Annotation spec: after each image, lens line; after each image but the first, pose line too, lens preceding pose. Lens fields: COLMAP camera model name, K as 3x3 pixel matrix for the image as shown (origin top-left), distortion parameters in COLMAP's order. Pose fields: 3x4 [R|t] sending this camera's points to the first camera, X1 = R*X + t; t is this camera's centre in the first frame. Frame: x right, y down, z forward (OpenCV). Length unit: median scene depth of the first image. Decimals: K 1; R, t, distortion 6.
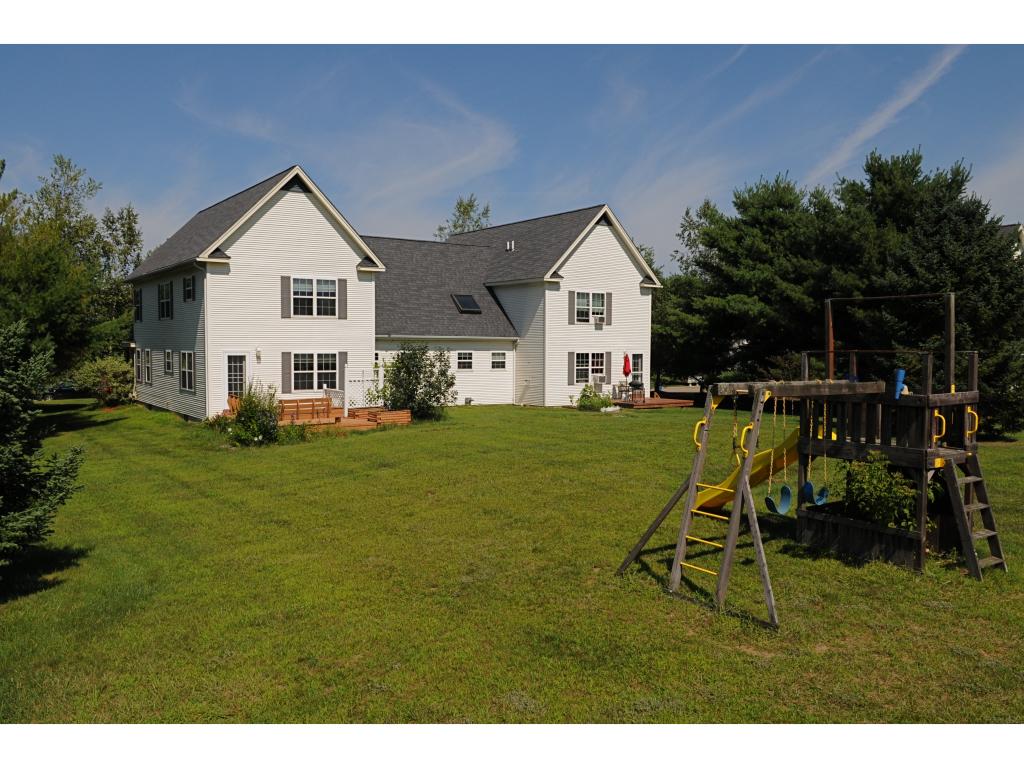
lens RADIAL K [[850.3, 0, 512.0], [0, 850.3, 384.0], [0, 0, 1]] dist [0.000899, -0.060334]
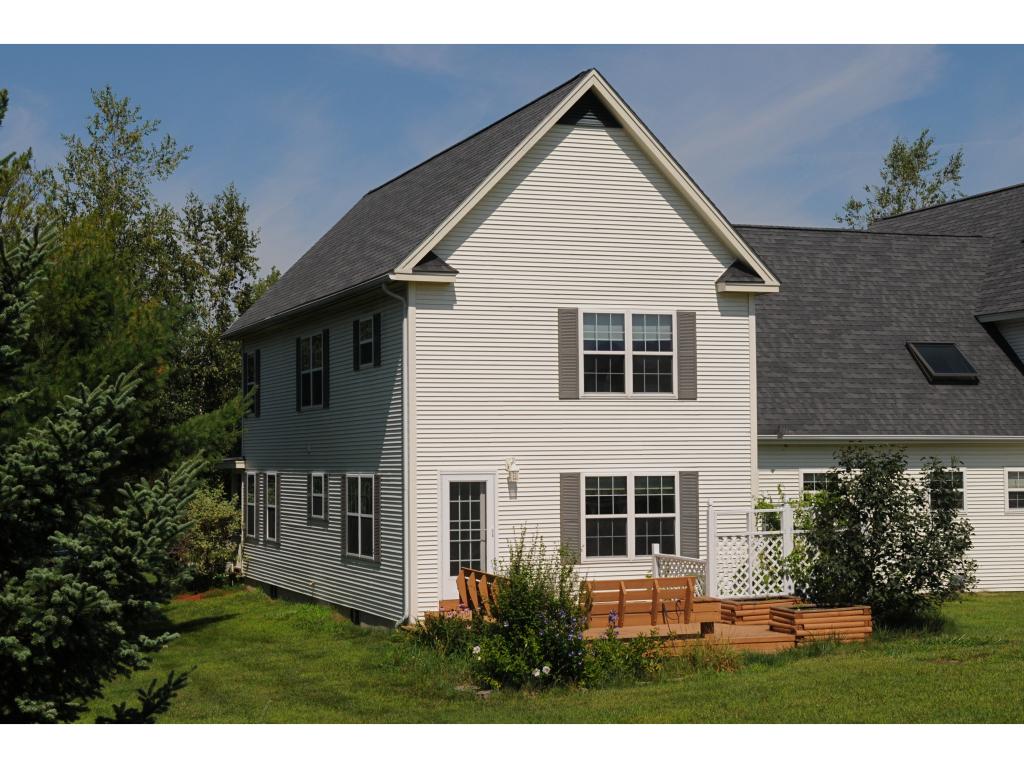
lens RADIAL K [[1670.3, 0, 512.0], [0, 1670.3, 384.0], [0, 0, 1]] dist [0.161683, -0.108751]
pose [[0.972250, -0.024053, -0.232704, -0.084322], [0.002326, 0.995645, -0.093194, -0.001703], [0.233933, 0.090066, 0.968072, 0.116453]]
